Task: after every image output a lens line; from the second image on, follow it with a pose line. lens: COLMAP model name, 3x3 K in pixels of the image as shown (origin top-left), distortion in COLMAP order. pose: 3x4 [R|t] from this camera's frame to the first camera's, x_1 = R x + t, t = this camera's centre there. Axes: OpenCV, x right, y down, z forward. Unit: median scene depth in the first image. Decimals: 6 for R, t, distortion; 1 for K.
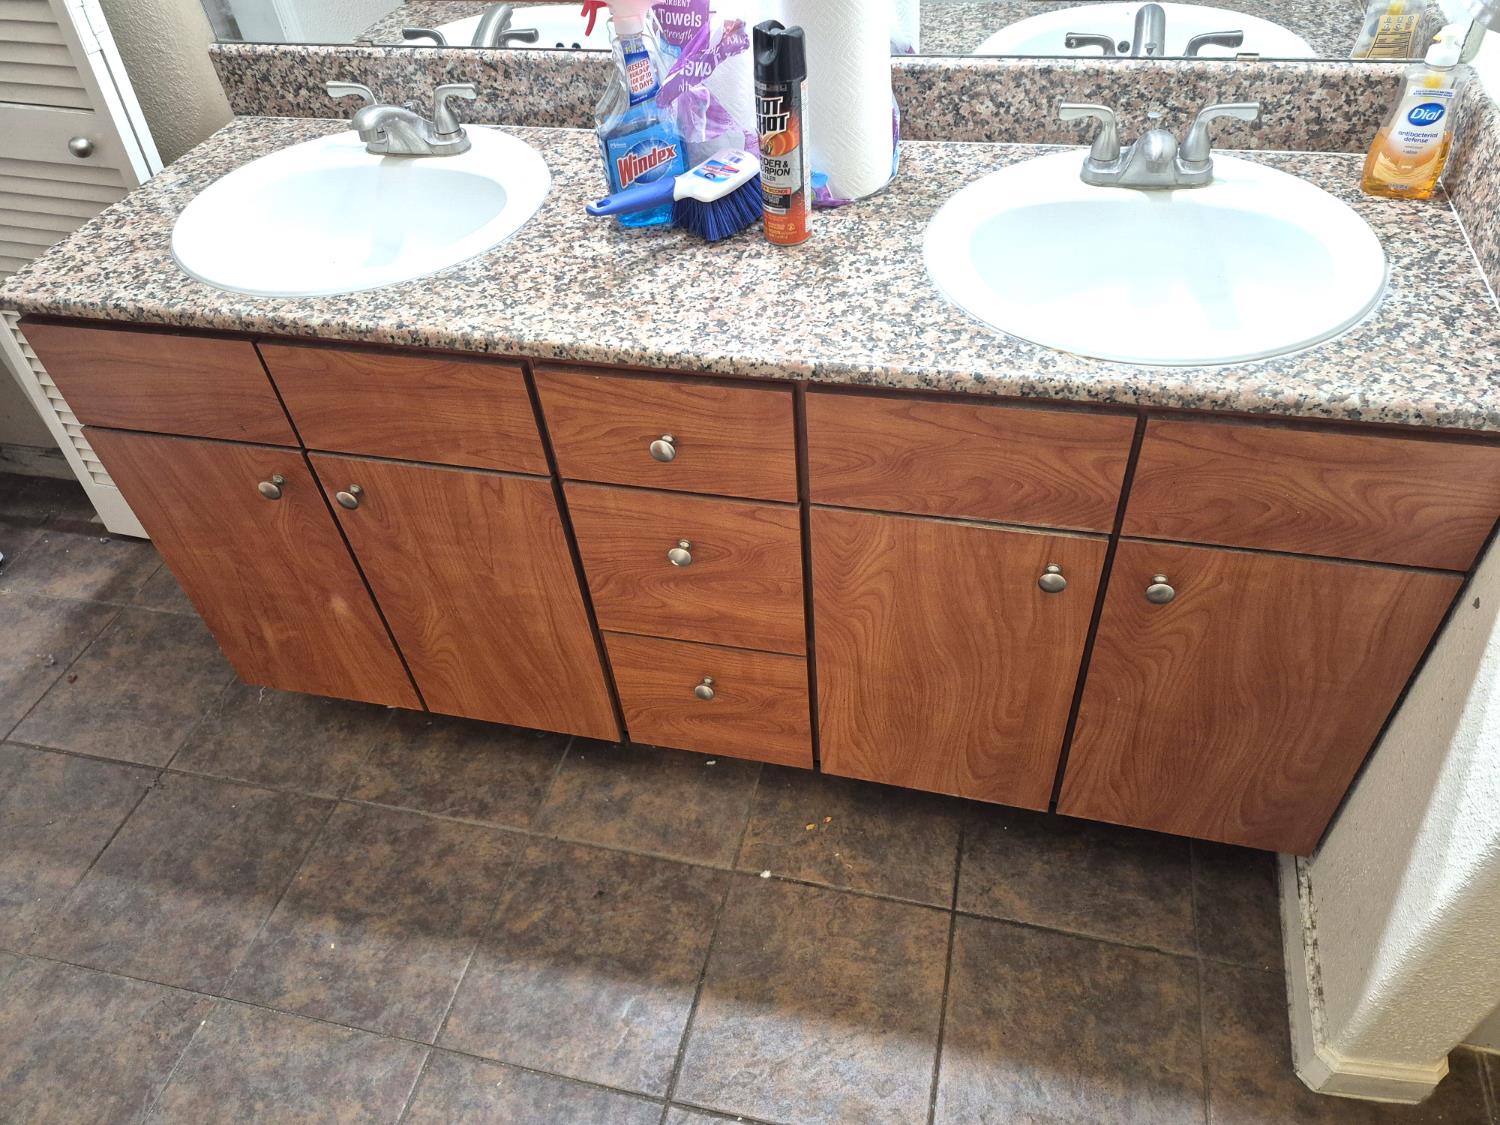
lens RADIAL K [[1034.8, 0, 771.3], [0, 1034.8, 578.7], [0, 0, 1]] dist [0.085145, -0.093324]
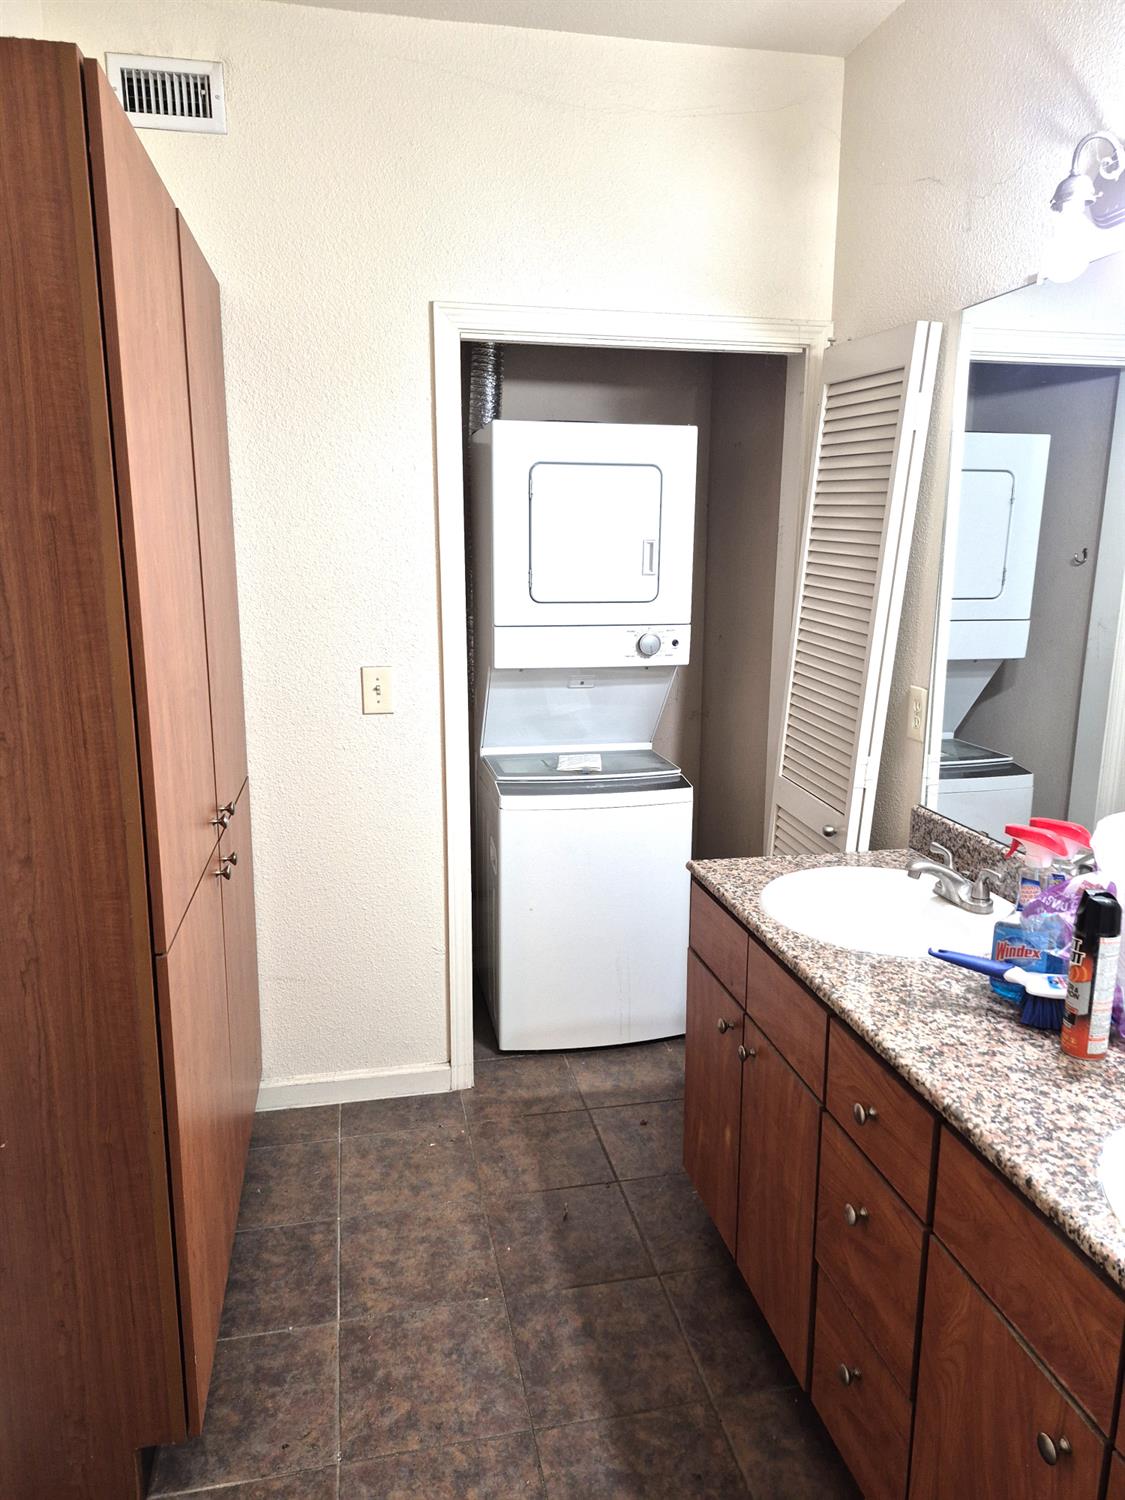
lens RADIAL K [[1034.8, 0, 541.8], [0, 1034.8, 772.9], [0, 0, 1]] dist [0.085145, -0.093324]
pose [[0.405744, 0.263884, -0.875064, 0.704422], [-0.665555, 0.741494, -0.084995, -0.058643], [0.626425, 0.616889, 0.476486, -0.122732]]
